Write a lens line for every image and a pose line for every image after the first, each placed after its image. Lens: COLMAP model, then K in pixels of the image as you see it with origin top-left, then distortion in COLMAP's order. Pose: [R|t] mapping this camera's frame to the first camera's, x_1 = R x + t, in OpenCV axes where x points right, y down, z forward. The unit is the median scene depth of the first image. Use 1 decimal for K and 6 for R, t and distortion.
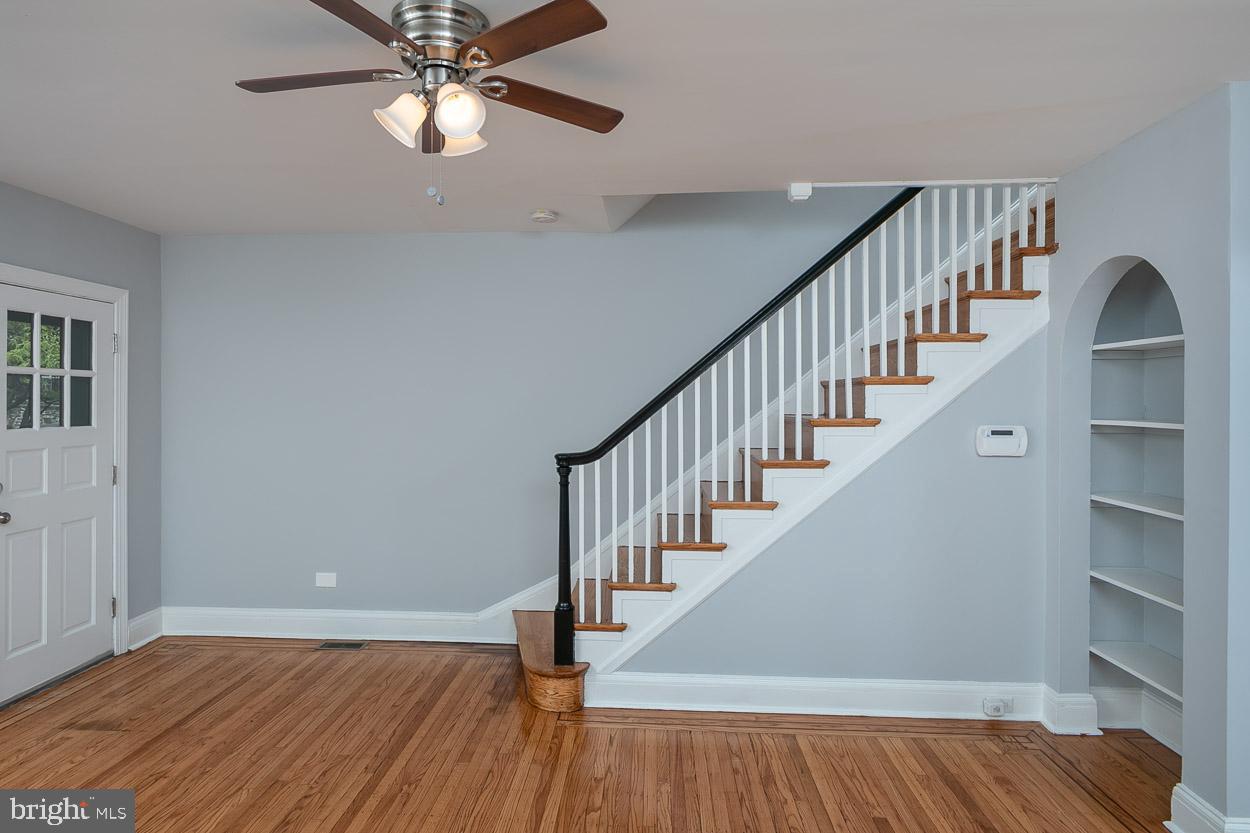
lens RADIAL K [[726.6, 0, 590.8], [0, 726.6, 396.3], [0, 0, 1]] dist [0.002491, -0.002811]
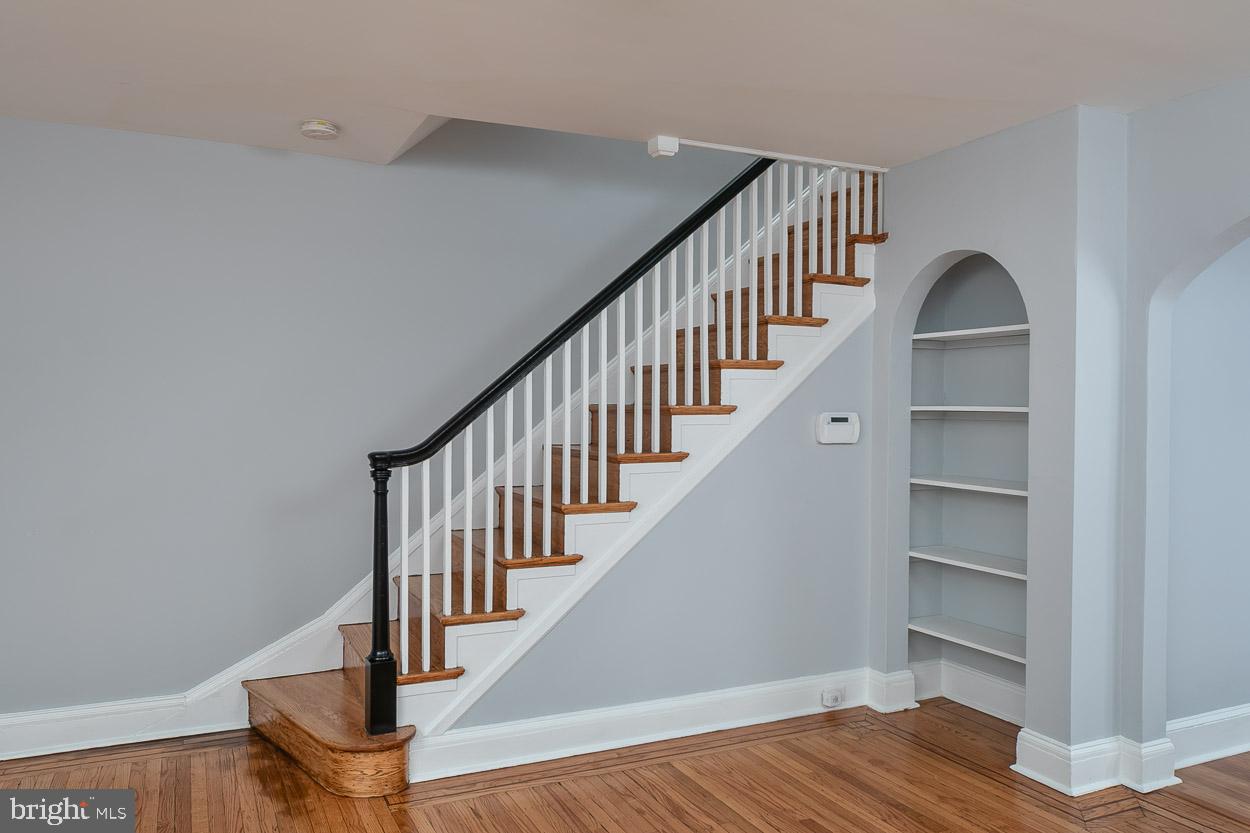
lens RADIAL K [[923.2, 0, 588.9], [0, 923.2, 411.0], [0, 0, 1]] dist [0.003393, -0.002764]
pose [[0.871205, 0.001698, 0.490916, -0.330388], [-0.006267, 0.999951, 0.007663, 0.029167], [-0.490879, -0.009753, 0.871173, 0.070471]]
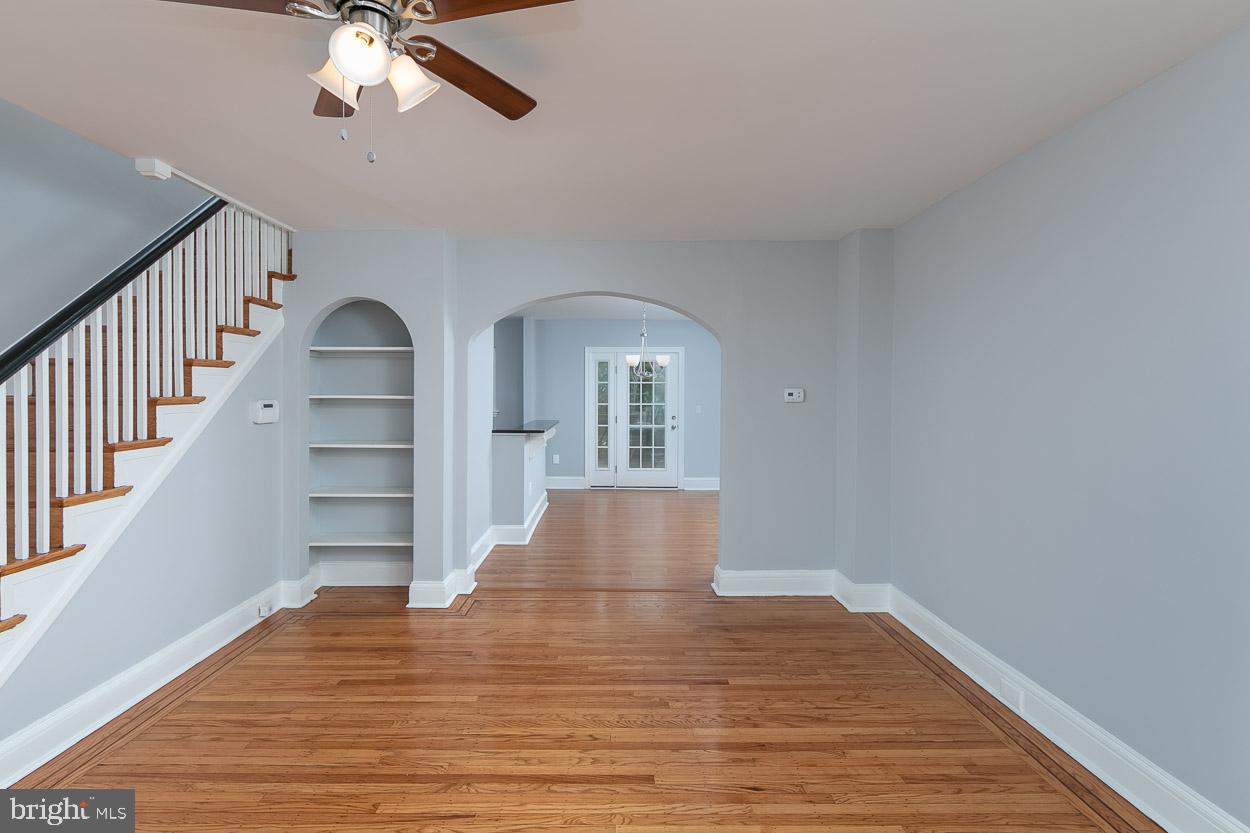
lens RADIAL K [[603.9, 0, 626.0], [0, 603.9, 400.4], [0, 0, 1]] dist [0.000370, -0.000270]
pose [[-0.117422, -0.015442, 0.992962, -0.598824], [-0.008357, 0.999859, 0.014561, 0.017248], [-0.993047, -0.006589, -0.117534, 0.448021]]
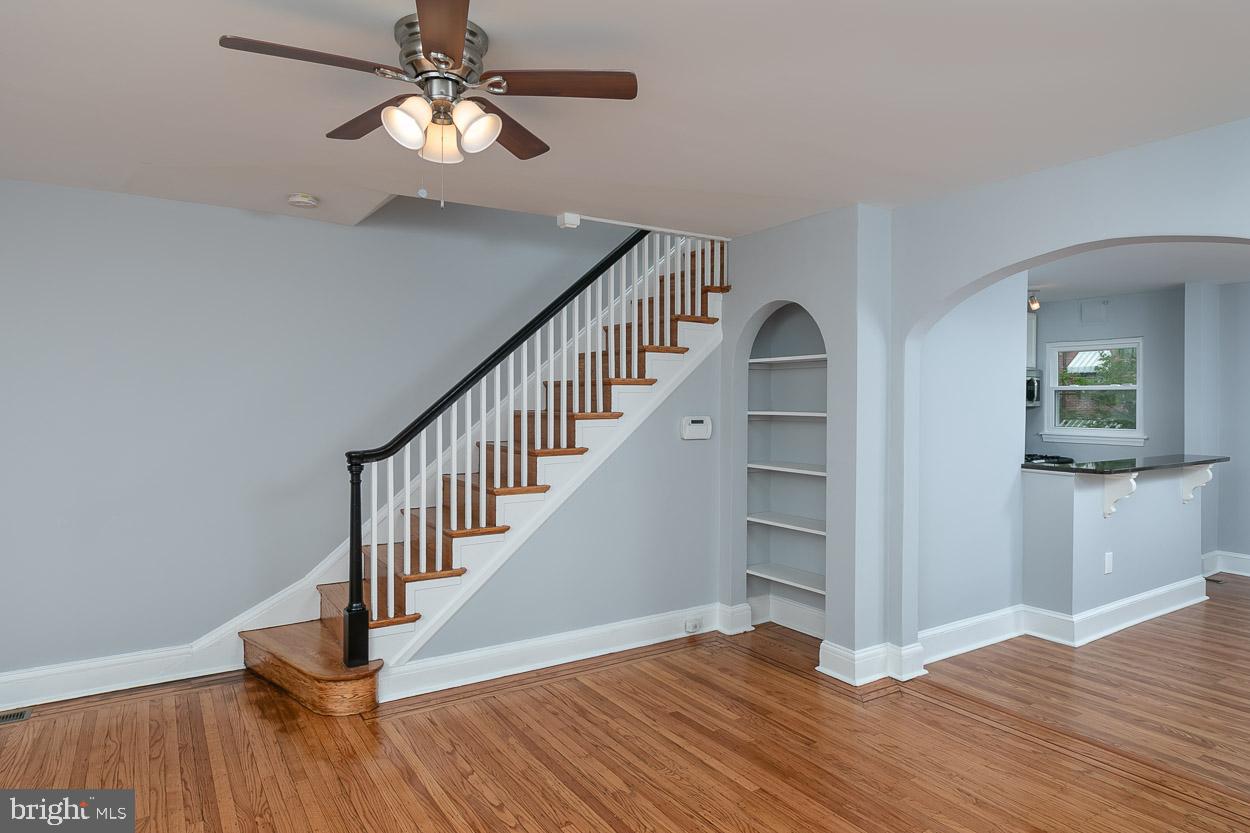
lens RADIAL K [[753.8, 0, 597.4], [0, 753.8, 402.7], [0, 0, 1]] dist [0.004683, 0.000871]
pose [[0.800878, -0.001203, 0.598826, -0.400687], [-0.002983, 0.999978, 0.005997, 0.006422], [-0.598819, -0.006589, 0.800857, -0.009186]]
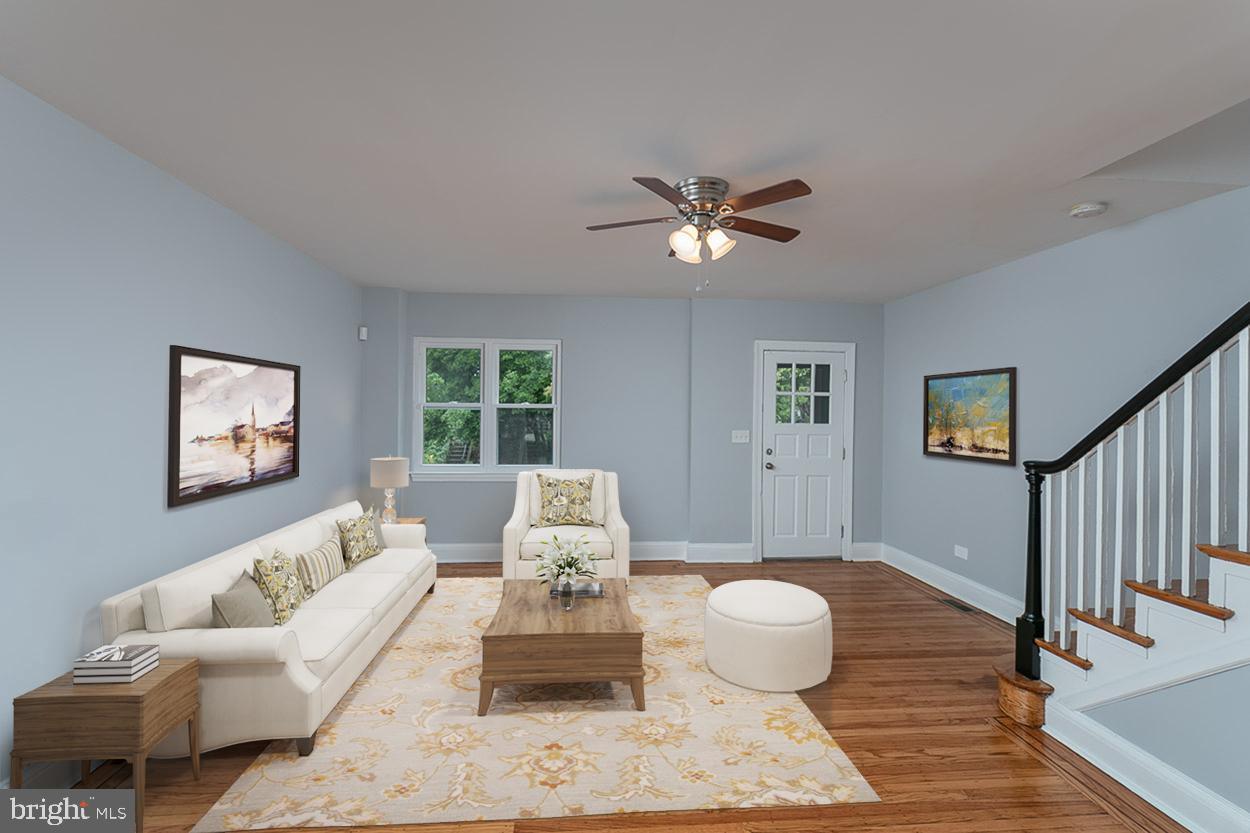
lens RADIAL K [[519.1, 0, 609.3], [0, 519.1, 412.5], [0, 0, 1]] dist [-0.000964, -0.000230]
pose [[0.164517, 0.004687, -0.986363, 0.577233], [-0.012293, 0.999921, 0.002701, 0.020489], [0.986298, 0.011681, 0.164562, 0.338160]]
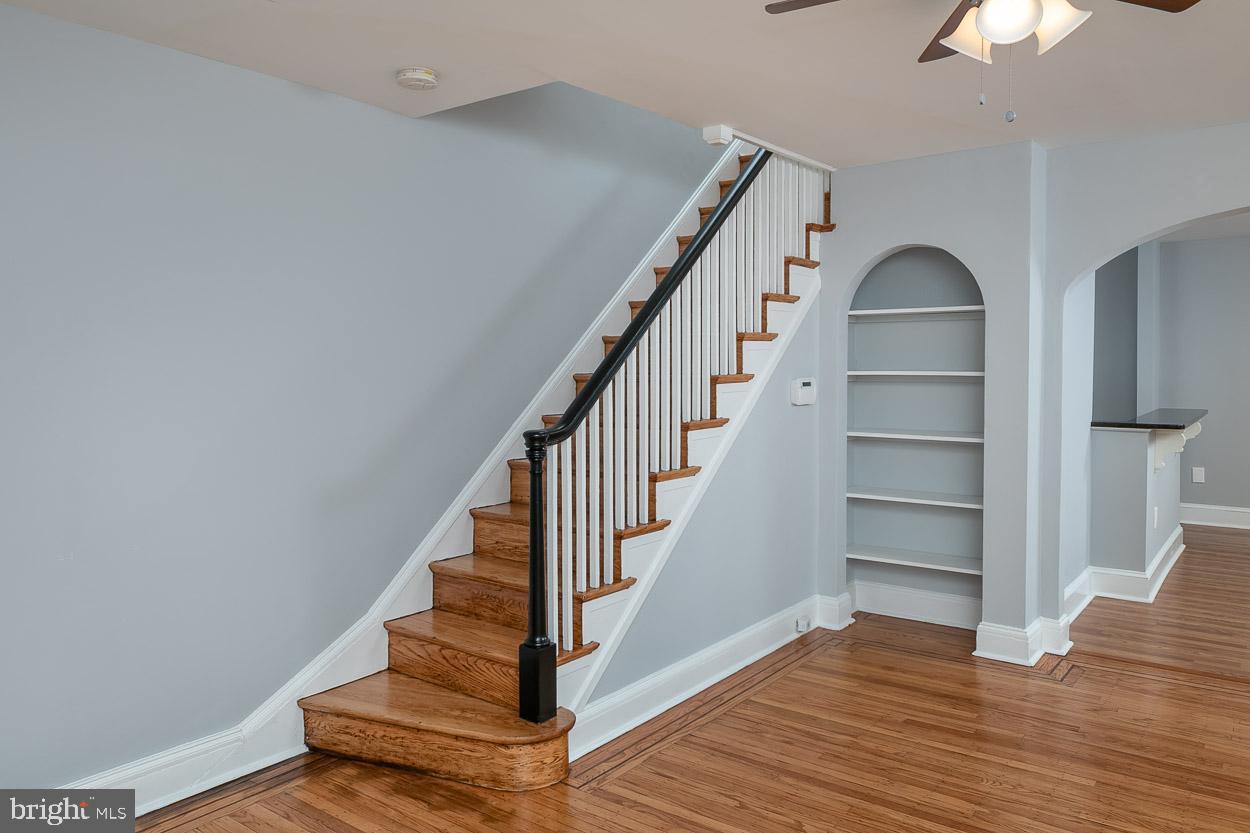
lens RADIAL K [[939.4, 0, 572.4], [0, 939.4, 388.9], [0, 0, 1]] dist [0.000573, -0.002218]
pose [[0.539924, -0.030141, 0.841174, -0.831691], [0.003372, 0.999428, 0.033647, 0.006207], [-0.841707, -0.015330, 0.539717, 0.488727]]
